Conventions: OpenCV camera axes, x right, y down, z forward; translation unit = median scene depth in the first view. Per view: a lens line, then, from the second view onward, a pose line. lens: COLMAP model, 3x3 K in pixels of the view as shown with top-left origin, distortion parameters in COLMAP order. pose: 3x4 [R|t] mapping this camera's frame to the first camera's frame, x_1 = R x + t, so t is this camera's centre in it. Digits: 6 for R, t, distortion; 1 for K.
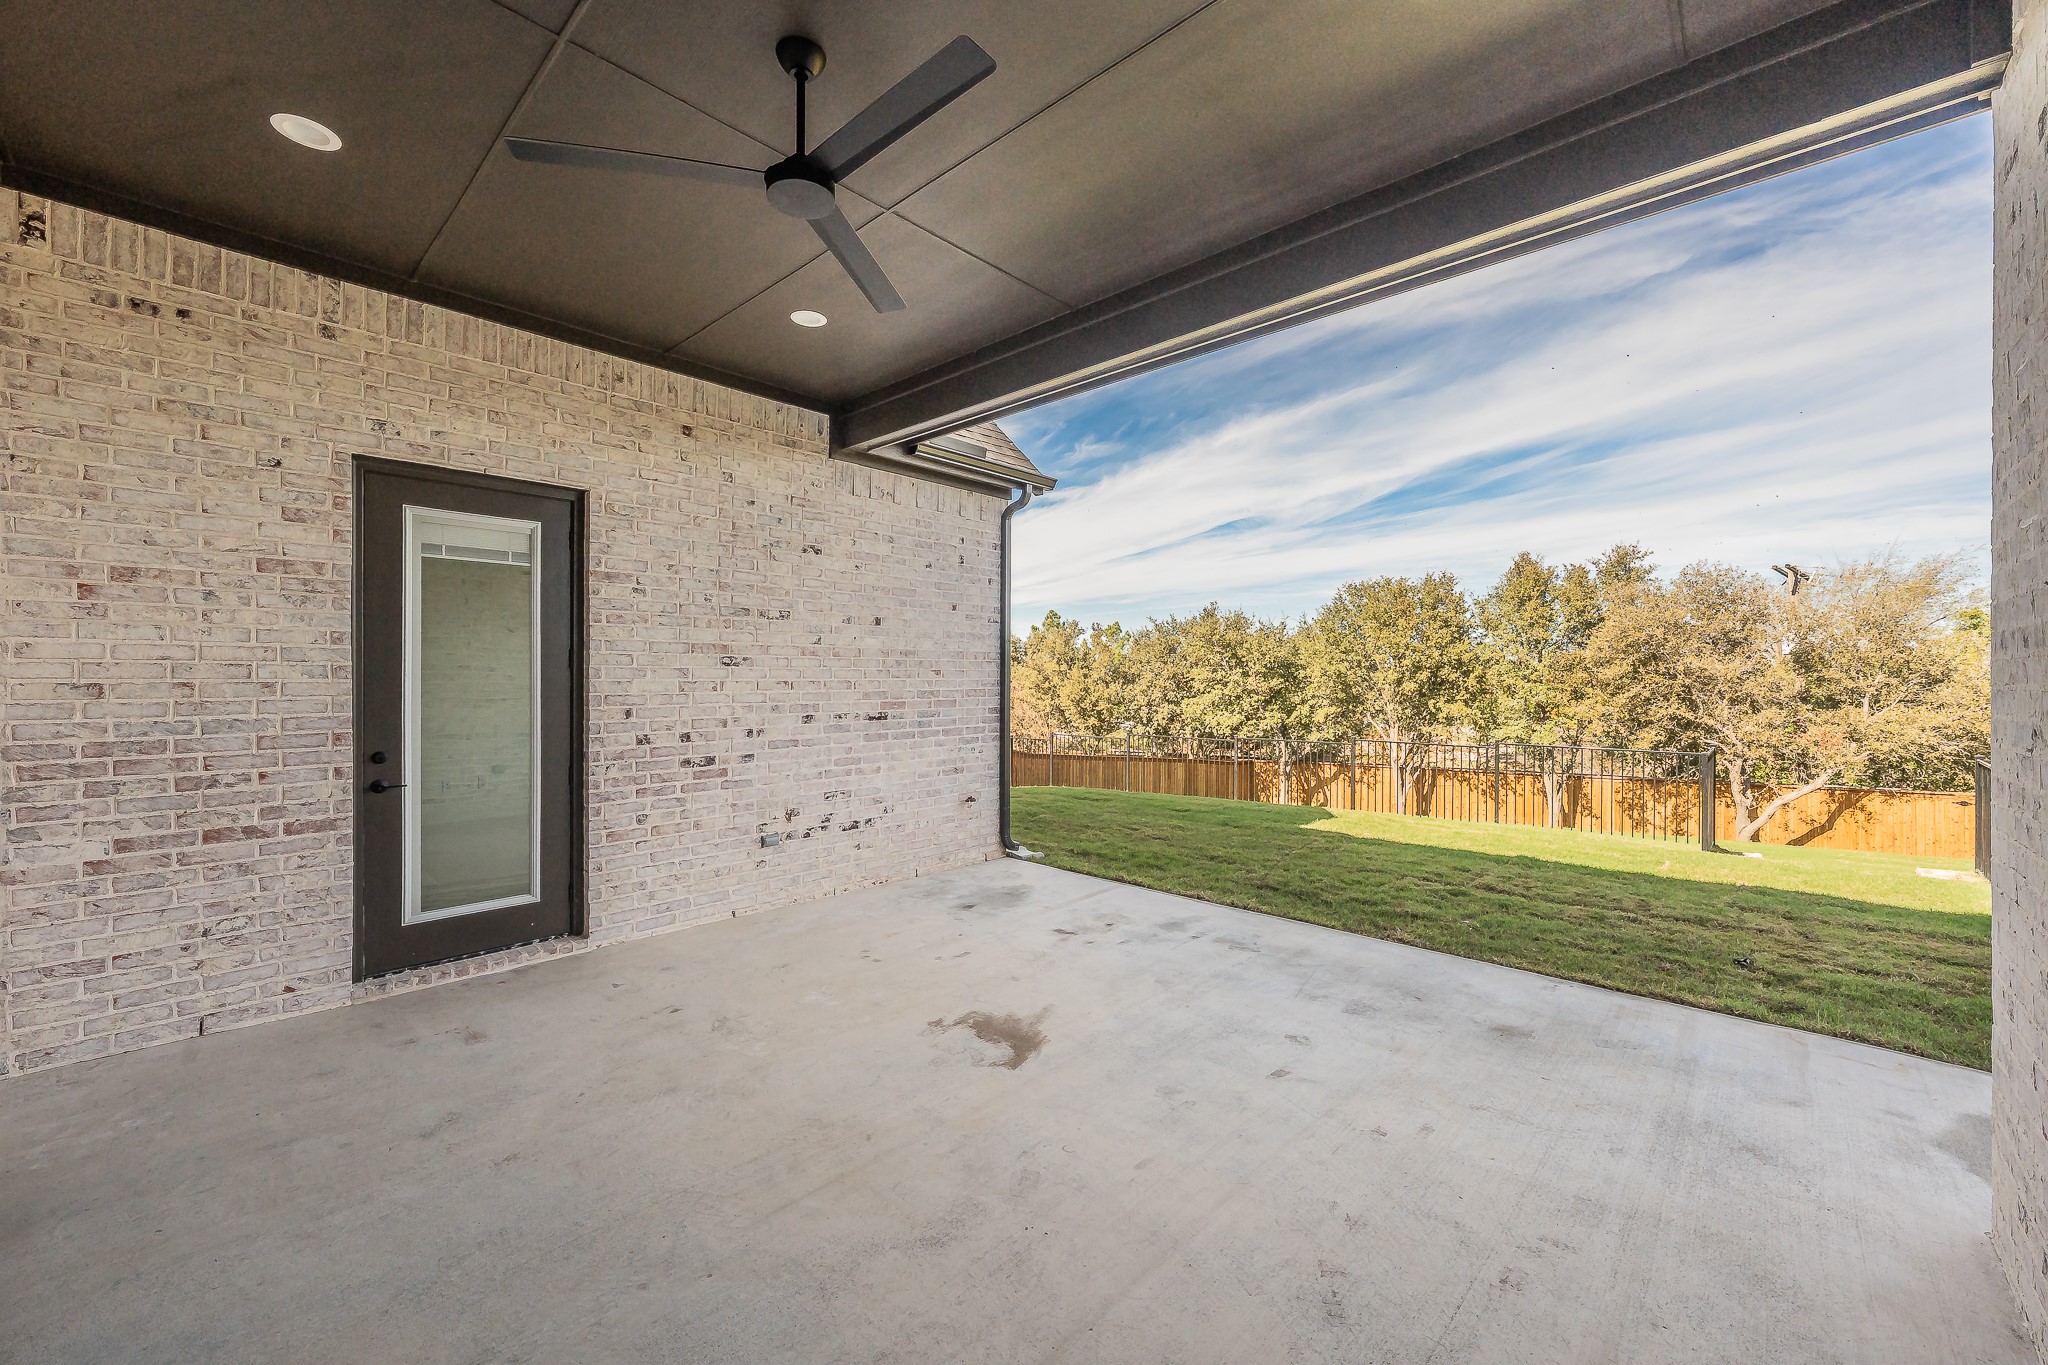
lens RADIAL K [[803.3, 0, 1016.0], [0, 803.3, 675.7], [0, 0, 1]] dist [-0.000458, -0.000206]
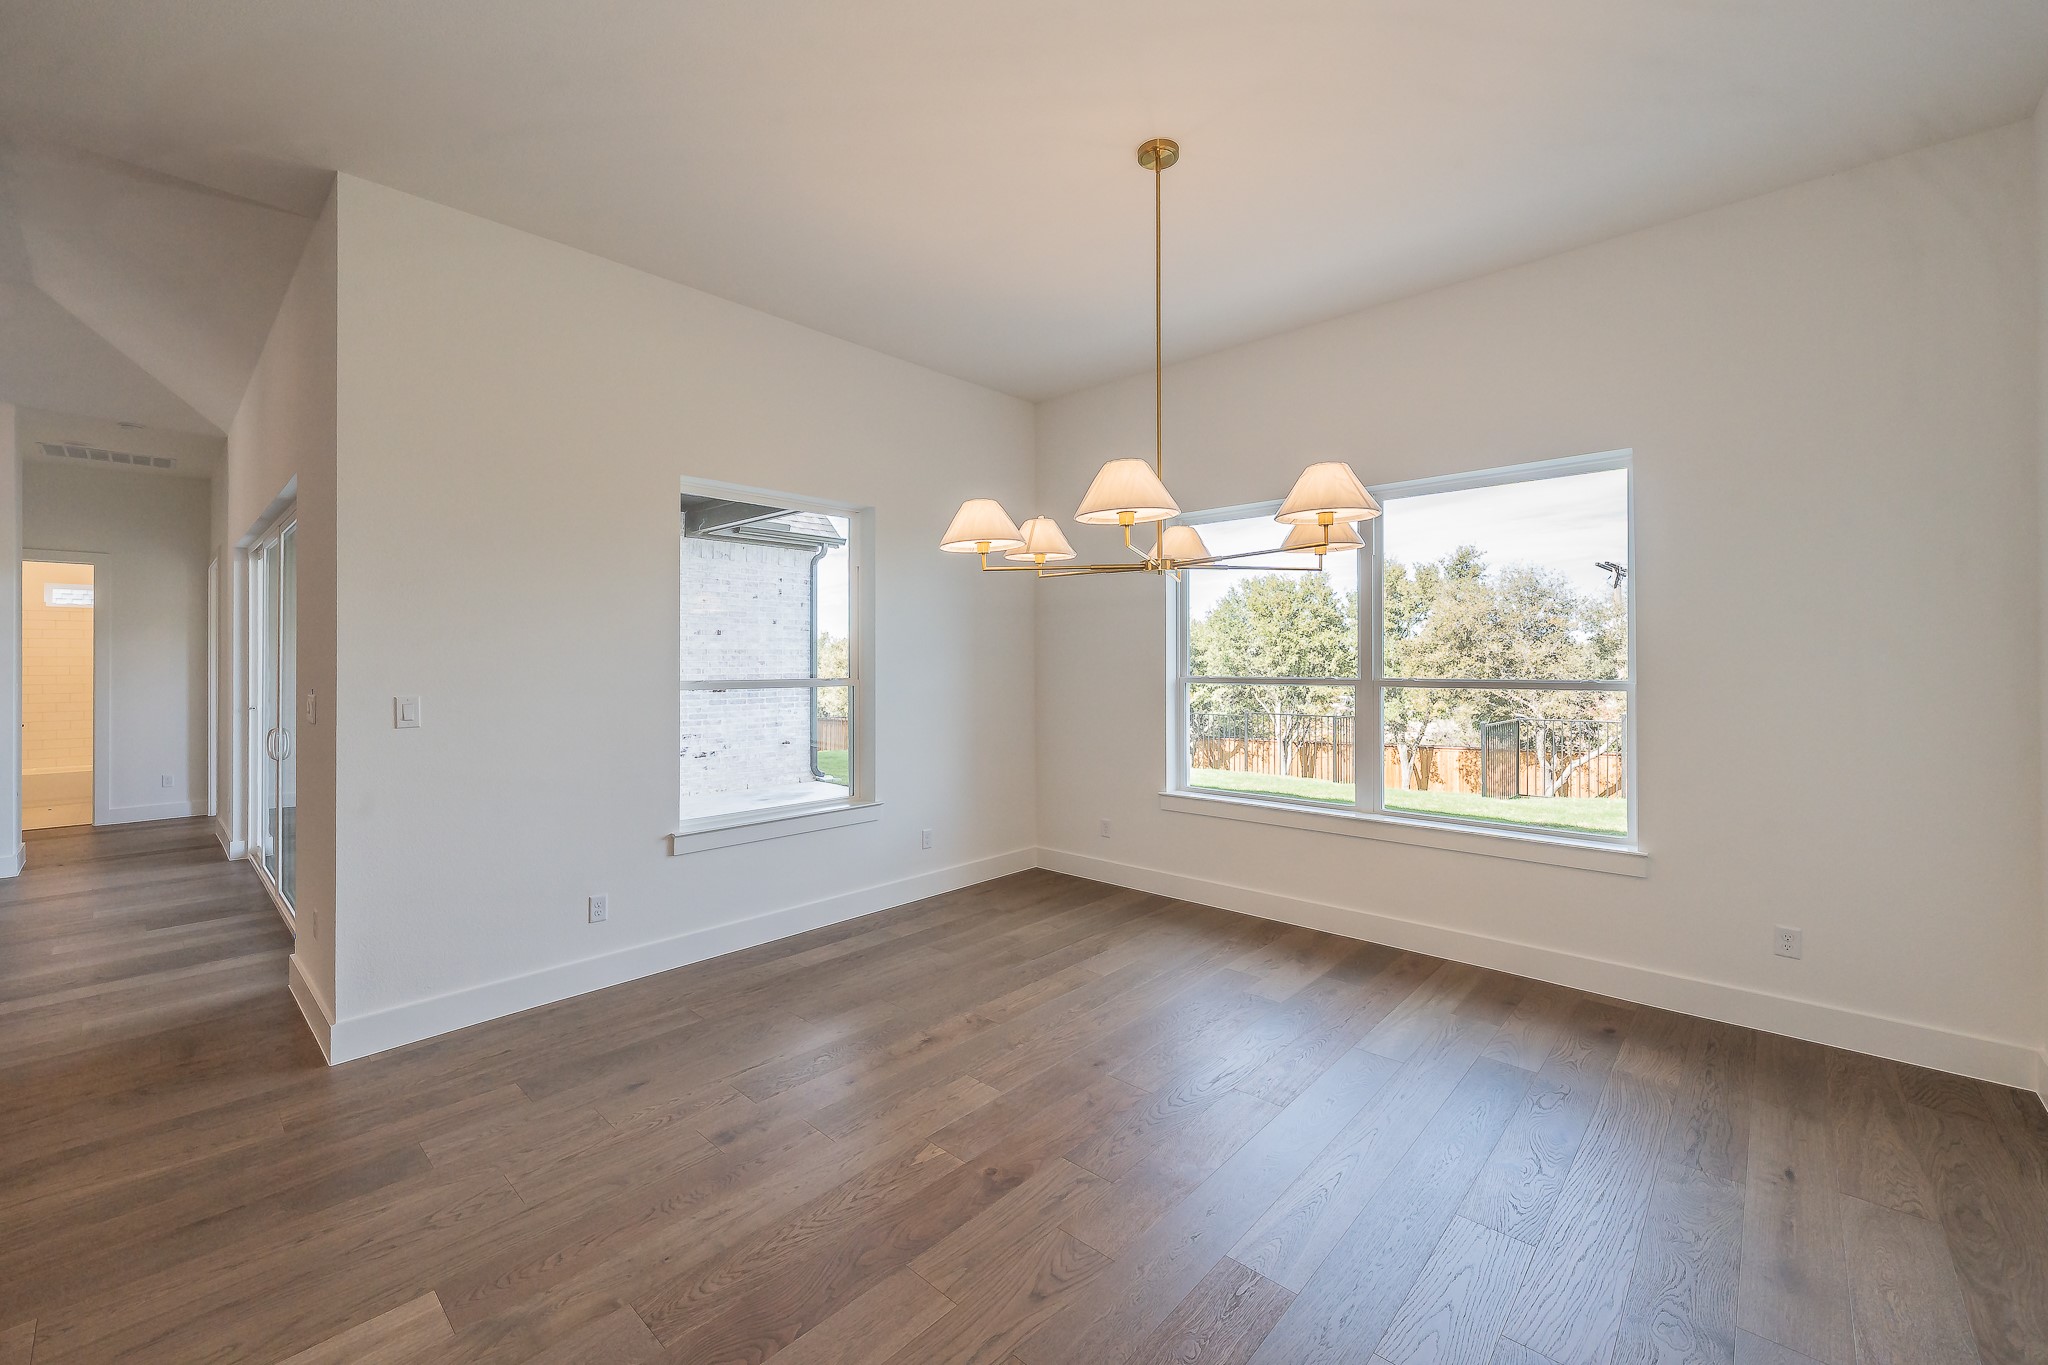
lens RADIAL K [[825.0, 0, 1020.8], [0, 825.0, 656.3], [0, 0, 1]] dist [-0.001706, 0.000181]
pose [[0.999910, -0.005463, 0.012273, 0.477150], [0.005526, 0.999972, -0.005121, -0.007378], [-0.012245, 0.005188, 0.999912, -0.787084]]
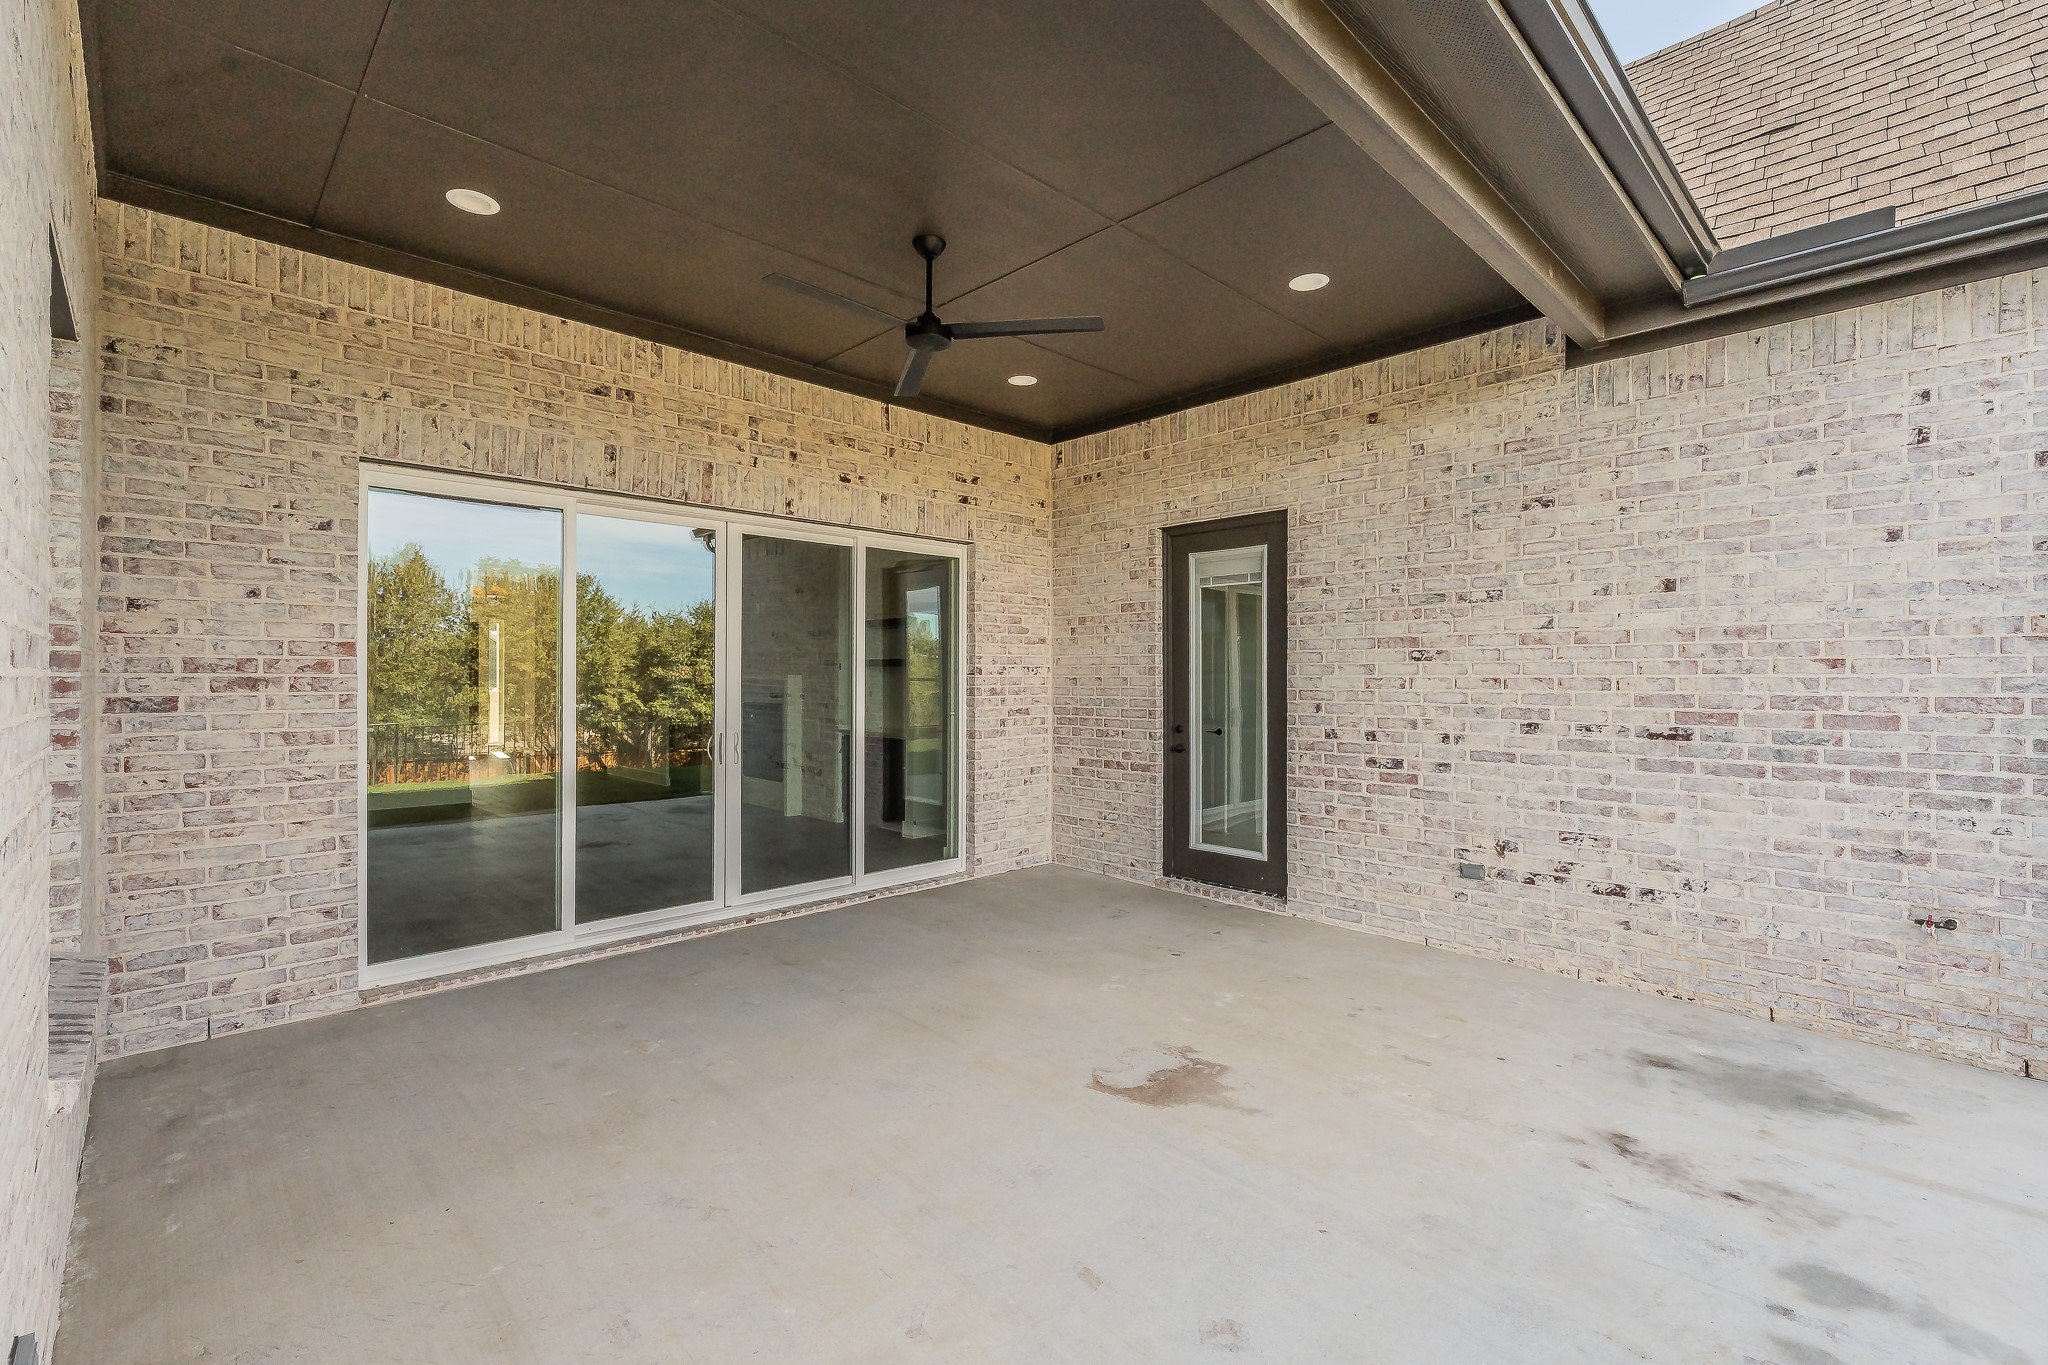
lens RADIAL K [[893.5, 0, 1031.0], [0, 893.5, 676.4], [0, 0, 1]] dist [-0.000567, -0.000006]
pose [[-0.040029, -0.002024, -0.999196, 0.620477], [0.000996, 0.999997, -0.002066, 0.006357], [0.999198, -0.001078, -0.040027, 0.578858]]
